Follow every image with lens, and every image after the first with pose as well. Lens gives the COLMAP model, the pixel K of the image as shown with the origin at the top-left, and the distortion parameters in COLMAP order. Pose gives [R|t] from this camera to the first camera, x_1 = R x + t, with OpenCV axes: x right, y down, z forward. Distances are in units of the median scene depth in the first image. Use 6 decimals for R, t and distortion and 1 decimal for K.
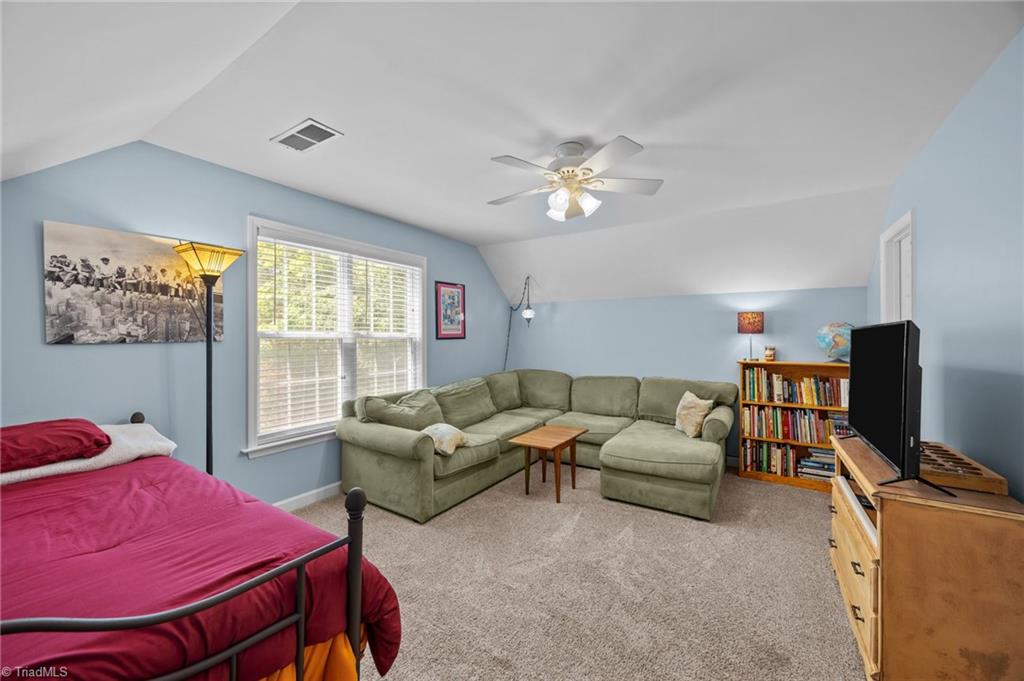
lens RADIAL K [[391.0, 0, 511.3], [0, 391.0, 337.2], [0, 0, 1]] dist [0.000965, -0.000554]
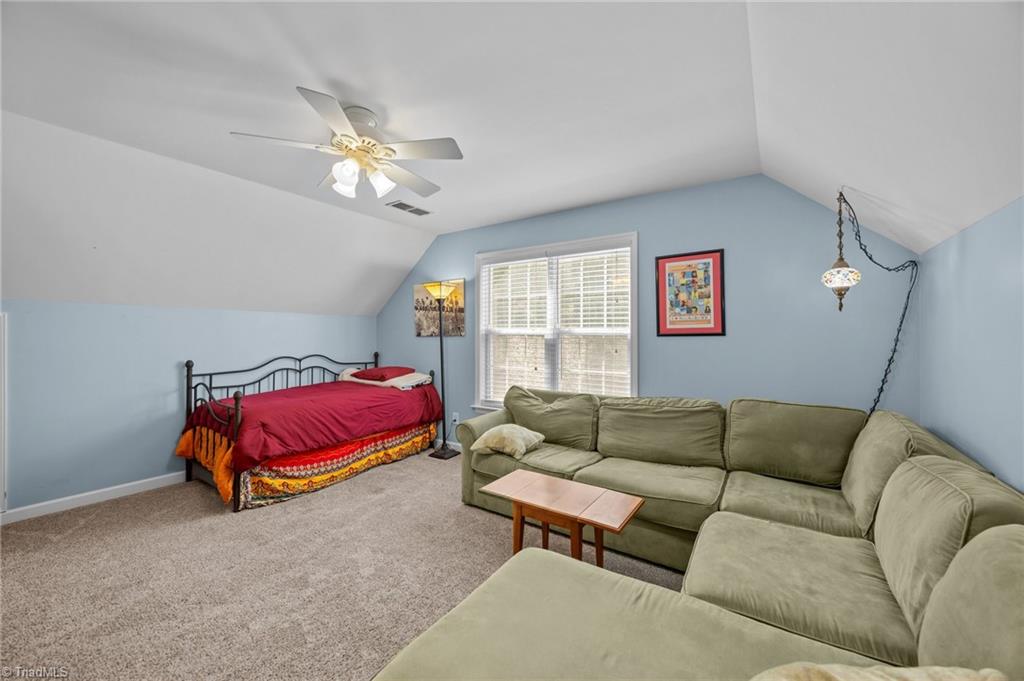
lens RADIAL K [[391.0, 0, 513.4], [0, 391.0, 336.7], [0, 0, 1]] dist [0.000965, -0.000554]
pose [[-0.013947, 0.008279, -0.999868, 0.571620], [0.001217, 0.999965, 0.008263, 0.000501], [0.999902, -0.001101, -0.013957, 0.765343]]
